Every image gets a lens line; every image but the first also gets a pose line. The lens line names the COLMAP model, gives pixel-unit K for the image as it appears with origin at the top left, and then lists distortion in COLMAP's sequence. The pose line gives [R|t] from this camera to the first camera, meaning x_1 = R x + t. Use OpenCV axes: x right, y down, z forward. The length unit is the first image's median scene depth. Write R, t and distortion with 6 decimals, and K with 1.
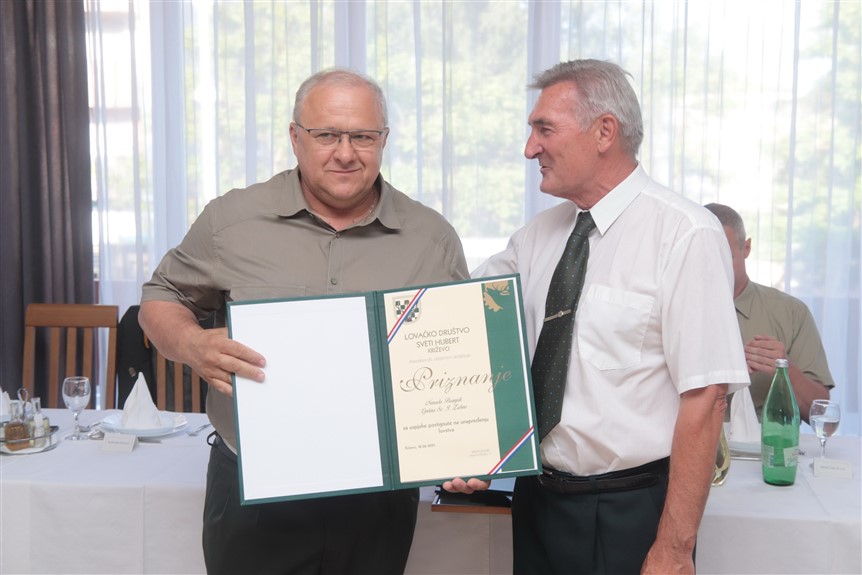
lens RADIAL K [[1191.4, 0, 421.7], [0, 1191.4, 282.6], [0, 0, 1]] dist [0.117967, 0.000000]
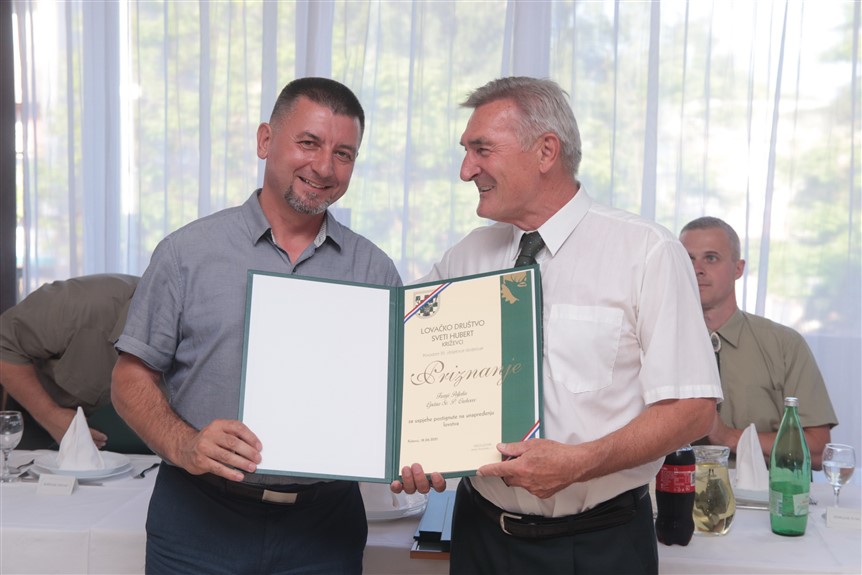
lens RADIAL K [[1442.0, 0, 423.2], [0, 1442.0, 271.5], [0, 0, 1]] dist [0.184521, 0.000000]
pose [[0.999308, 0.013095, 0.034805, -0.016616], [-0.011891, 0.999332, -0.034554, 0.010358], [-0.035234, 0.034116, 0.998797, -0.087365]]
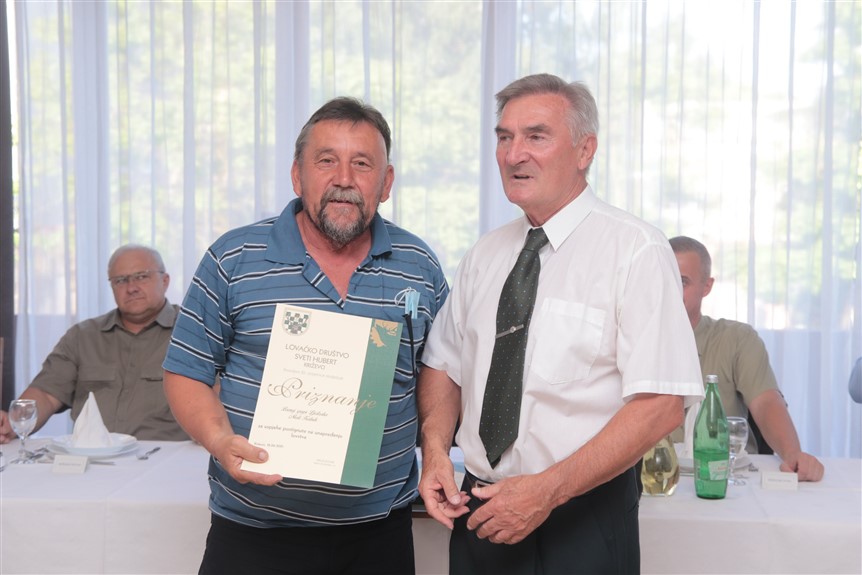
lens RADIAL K [[1508.4, 0, 426.2], [0, 1508.4, 303.0], [0, 0, 1]] dist [0.212876, 0.000000]
pose [[0.998574, 0.000452, 0.053389, -0.022023], [0.000687, 0.999772, -0.021322, 0.024852], [-0.053386, 0.021328, 0.998346, -0.224455]]
